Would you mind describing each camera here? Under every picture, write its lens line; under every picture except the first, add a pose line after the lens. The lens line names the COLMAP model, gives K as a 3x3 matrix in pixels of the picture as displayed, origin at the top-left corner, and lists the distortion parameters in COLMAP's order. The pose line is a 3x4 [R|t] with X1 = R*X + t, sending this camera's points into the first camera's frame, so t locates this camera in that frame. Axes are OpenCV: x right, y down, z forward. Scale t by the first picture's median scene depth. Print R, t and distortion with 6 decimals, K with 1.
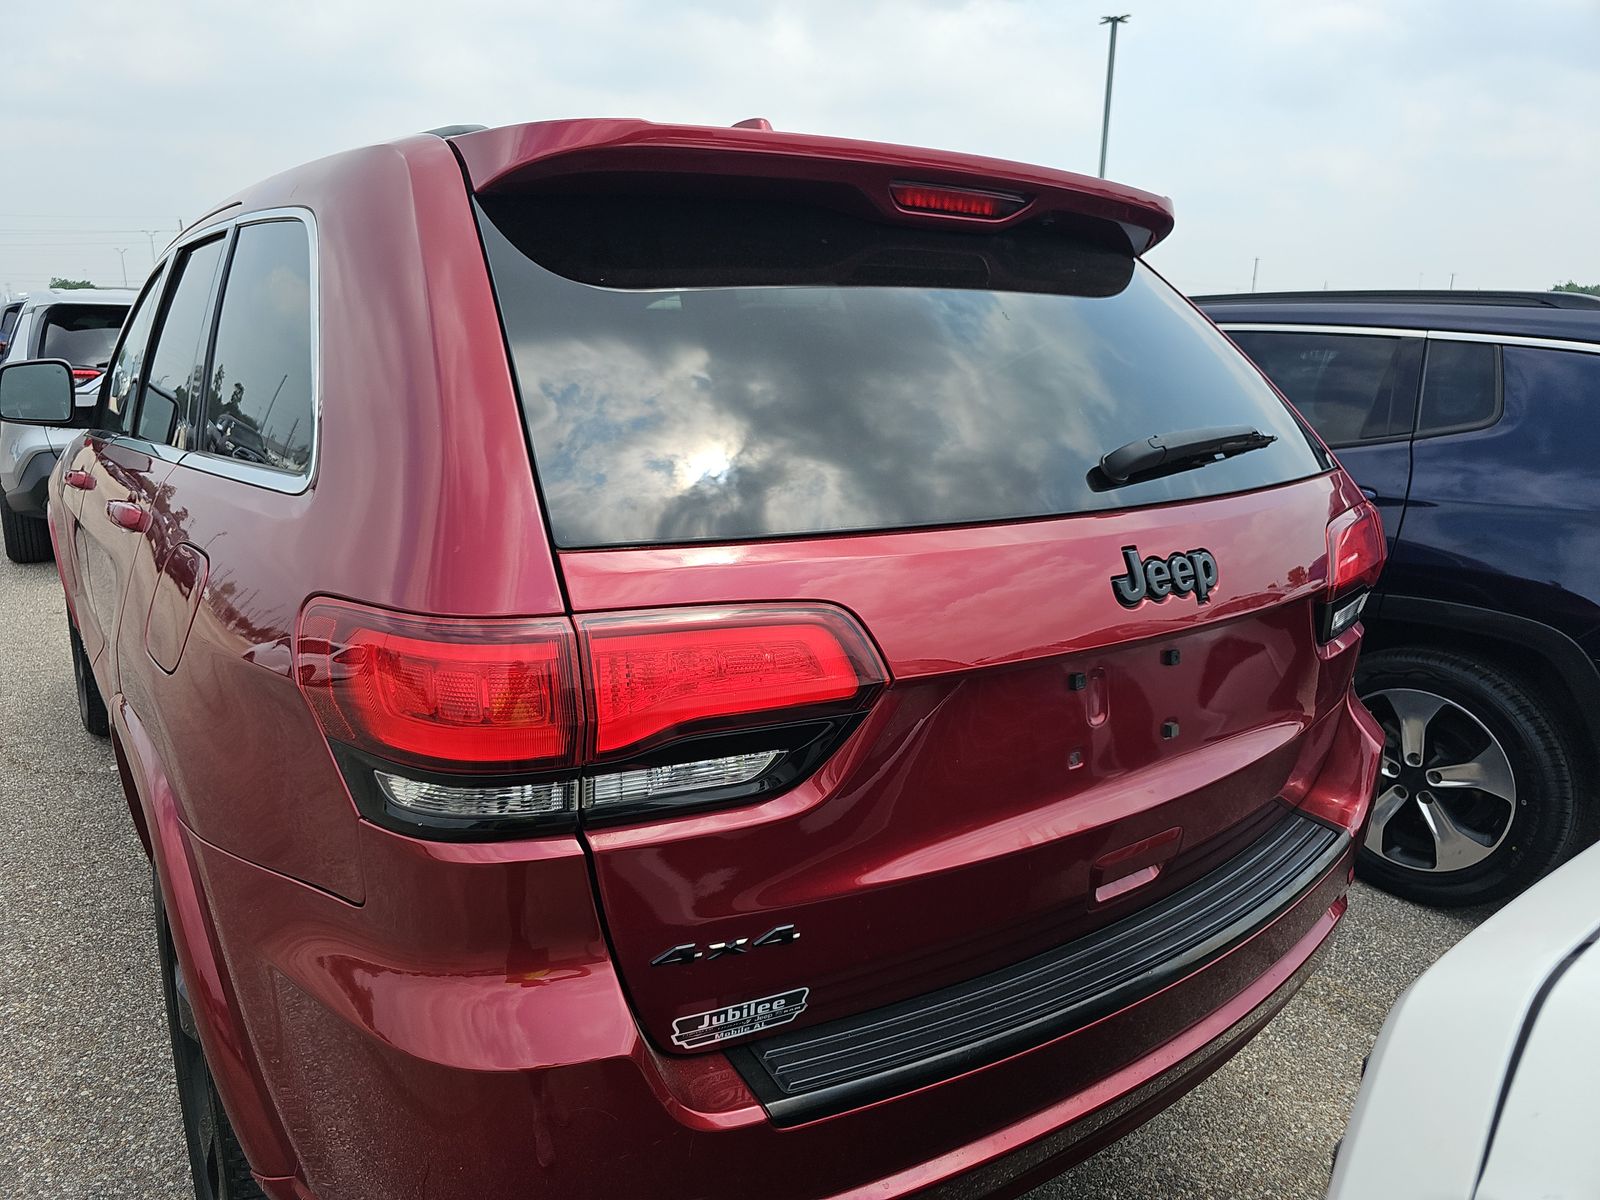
lens RADIAL K [[1066.6, 0, 770.2], [0, 1066.6, 598.5], [0, 0, 1]] dist [0.073518, -0.056133]
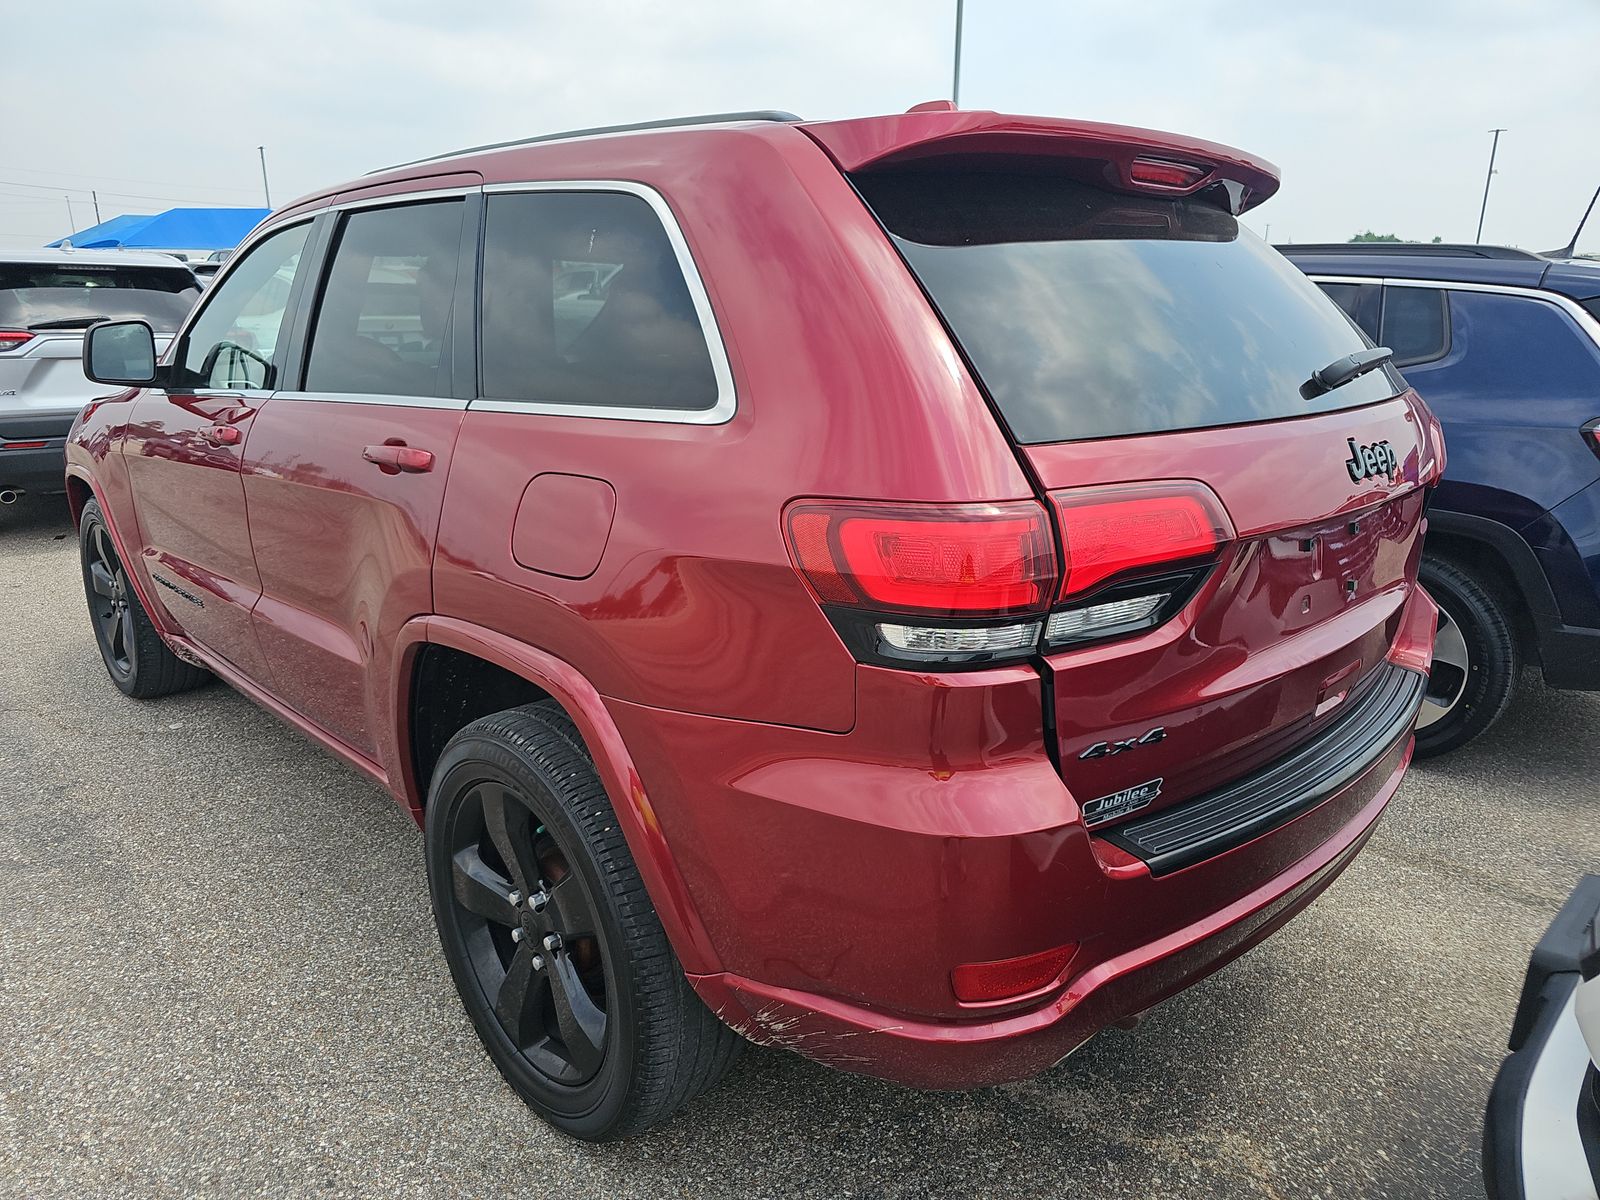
lens RADIAL K [[1093.0, 0, 806.3], [0, 1093.0, 599.8], [0, 0, 1]] dist [-0.040519, 0.043665]
pose [[0.989581, -0.048978, 0.135393, -0.516729], [0.043260, 0.998056, 0.044857, 0.060948], [-0.137327, -0.038532, 0.989776, -0.223947]]
